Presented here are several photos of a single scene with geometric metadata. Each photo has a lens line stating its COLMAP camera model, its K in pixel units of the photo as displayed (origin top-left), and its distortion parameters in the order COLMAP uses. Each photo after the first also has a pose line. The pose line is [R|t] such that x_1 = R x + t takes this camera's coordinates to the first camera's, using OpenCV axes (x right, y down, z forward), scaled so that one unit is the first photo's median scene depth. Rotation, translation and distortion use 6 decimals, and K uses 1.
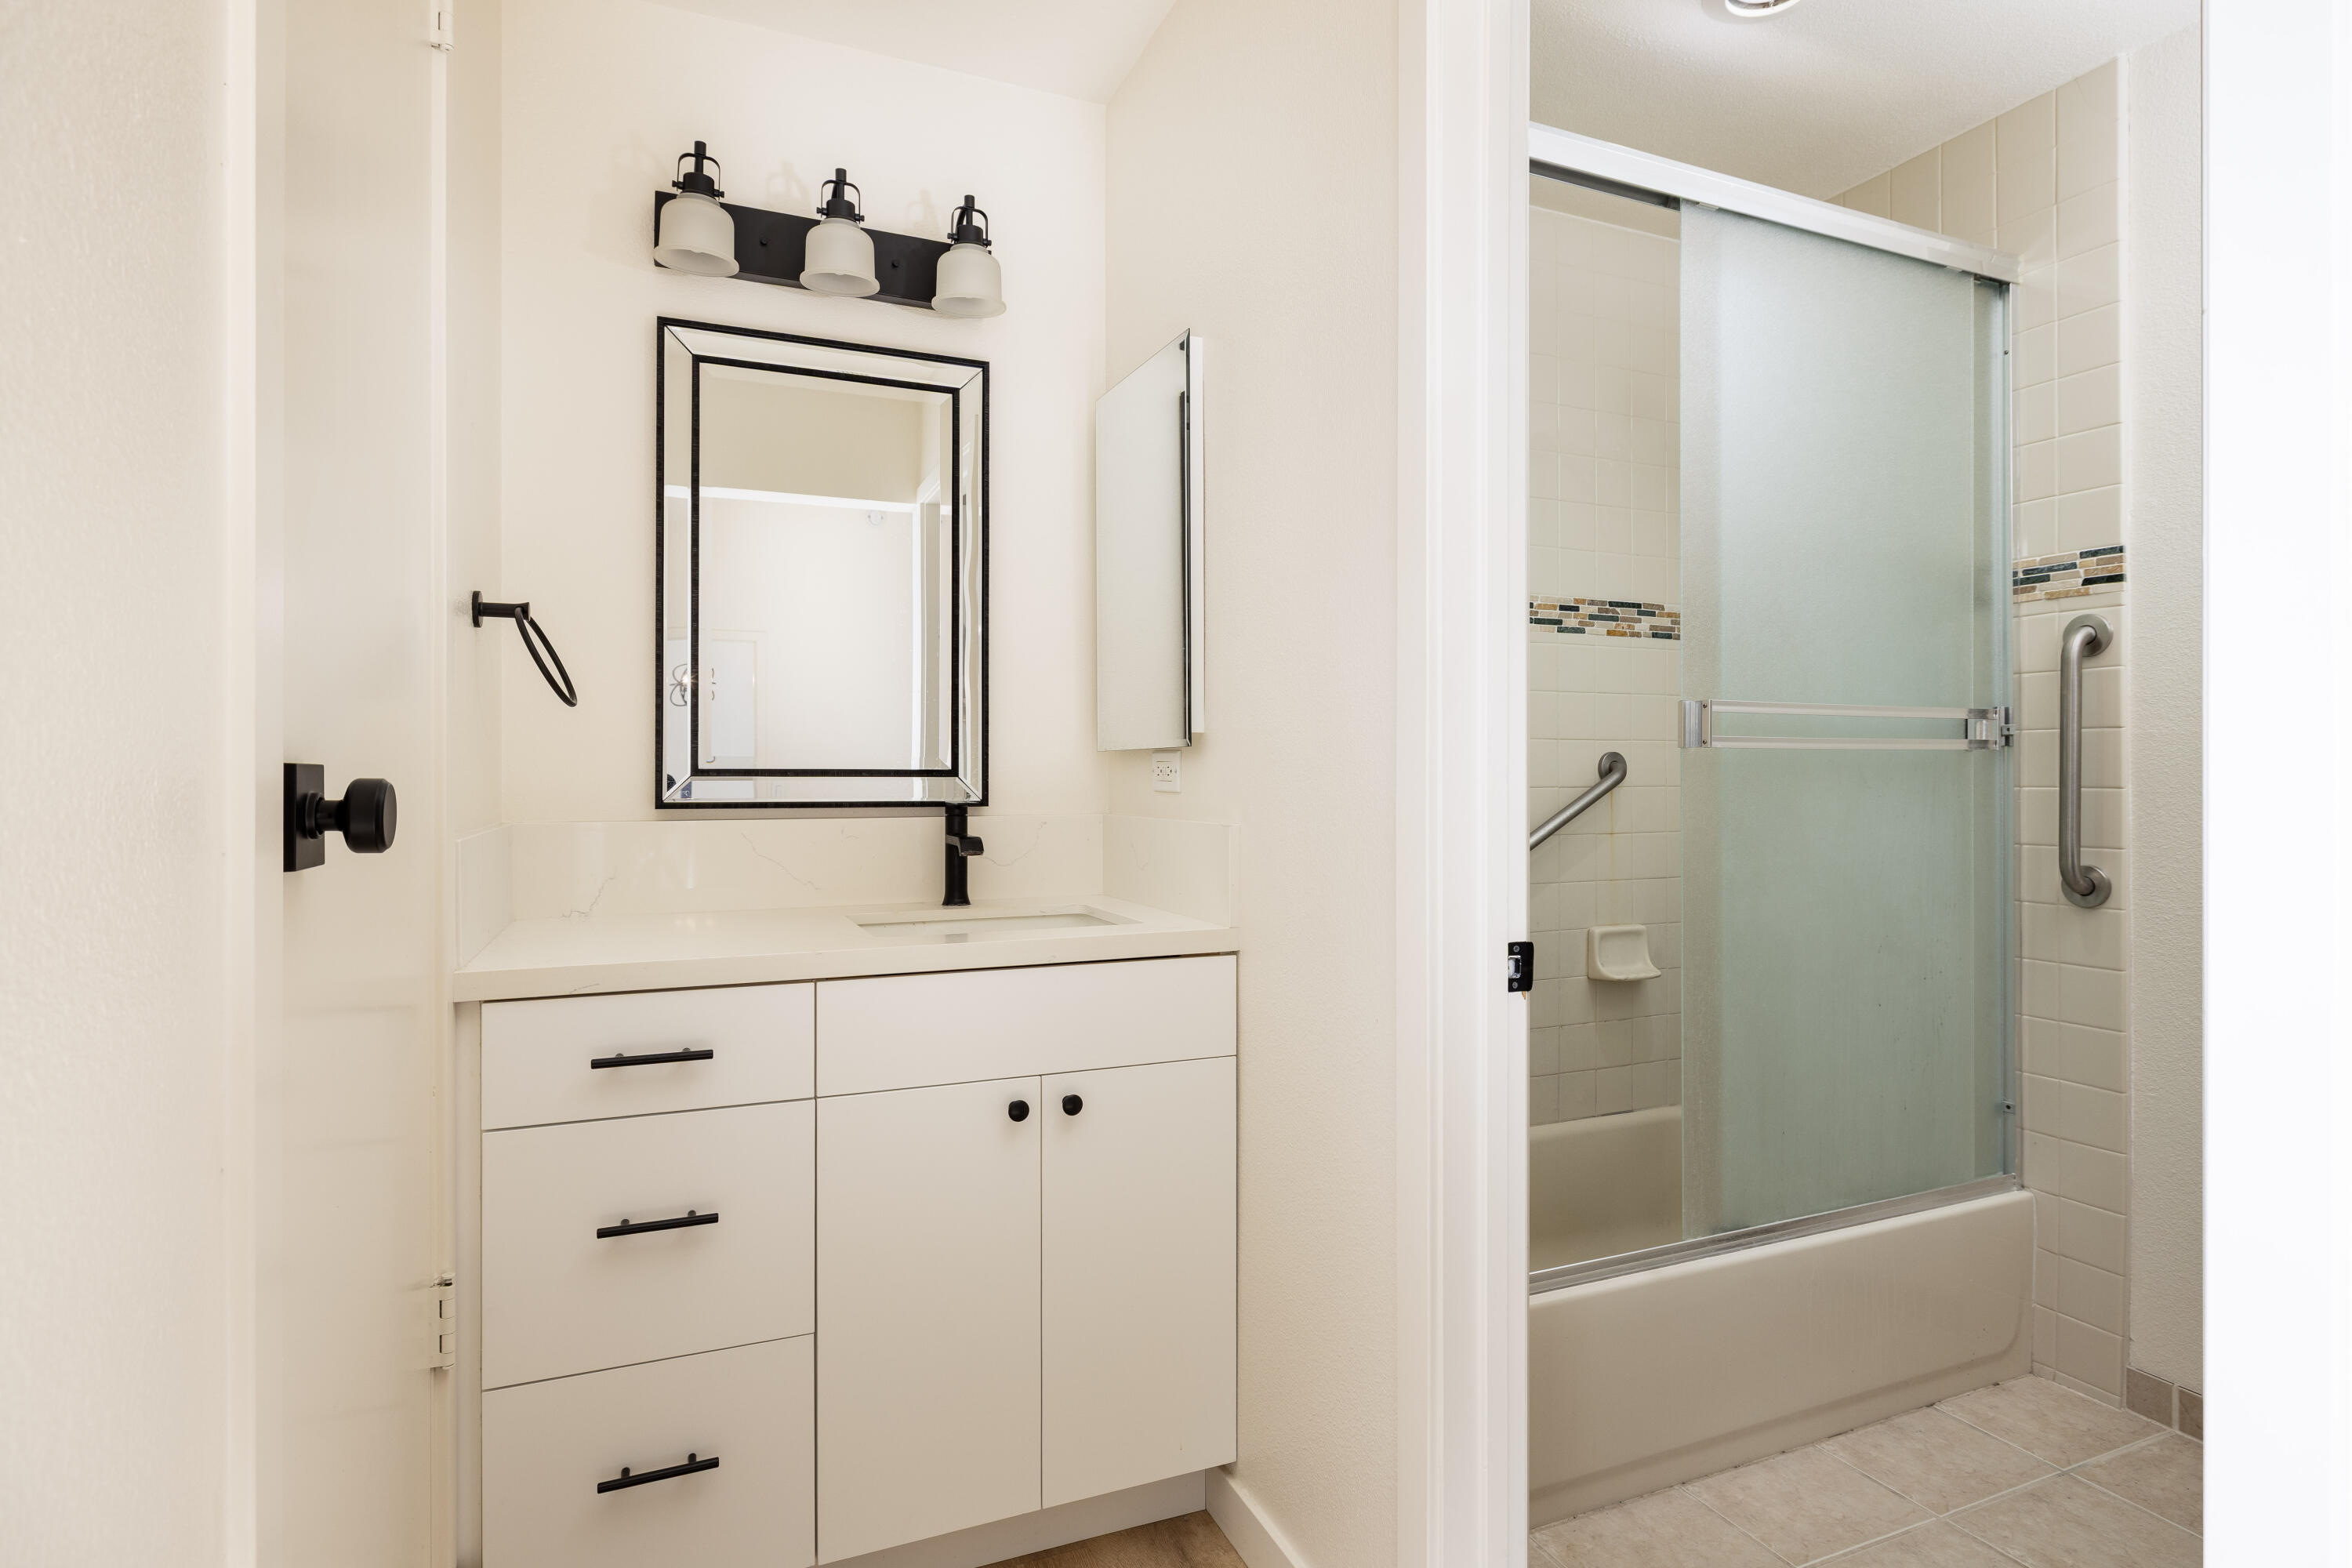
lens RADIAL K [[1190.8, 0, 1181.4], [0, 1190.8, 772.5], [0, 0, 1]] dist [0.006592, 0.000396]
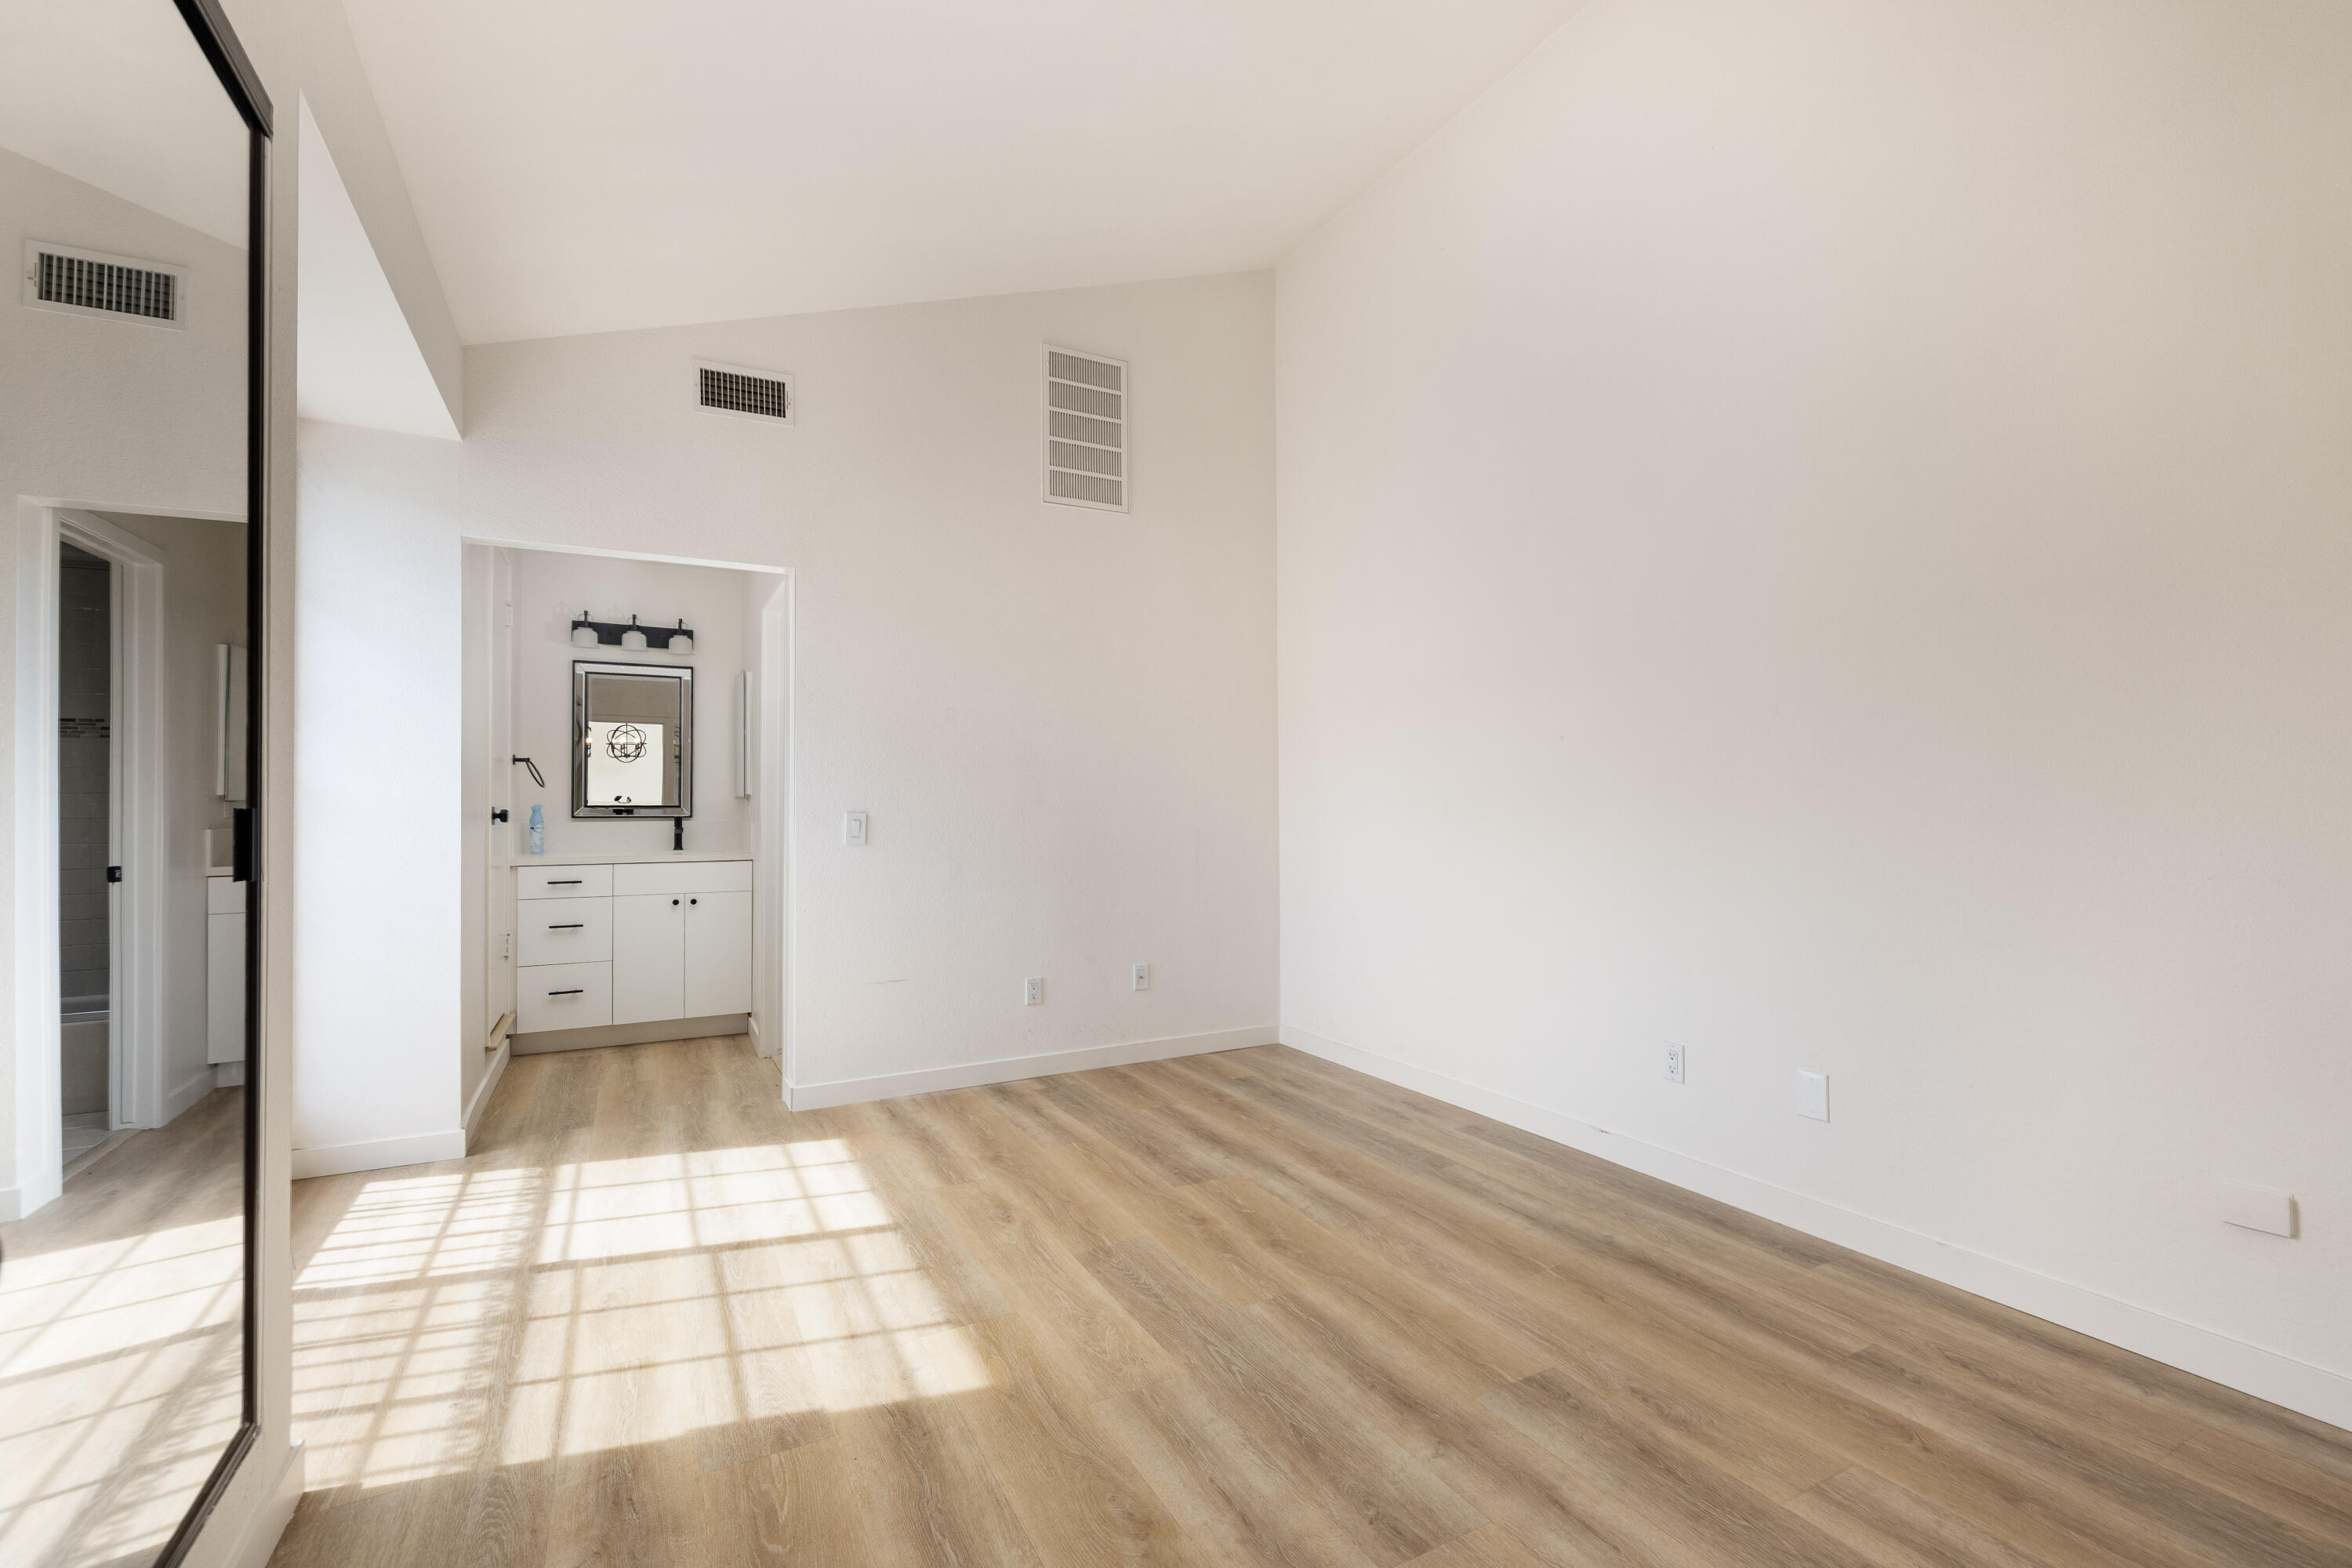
lens RADIAL K [[999.9, 0, 1167.7], [0, 999.9, 796.9], [0, 0, 1]] dist [-0.001217, -0.000140]
pose [[0.996013, -0.001608, 0.089195, 0.889744], [0.002969, 0.999881, -0.015134, 0.019591], [-0.089160, 0.015339, 0.995899, -1.758504]]
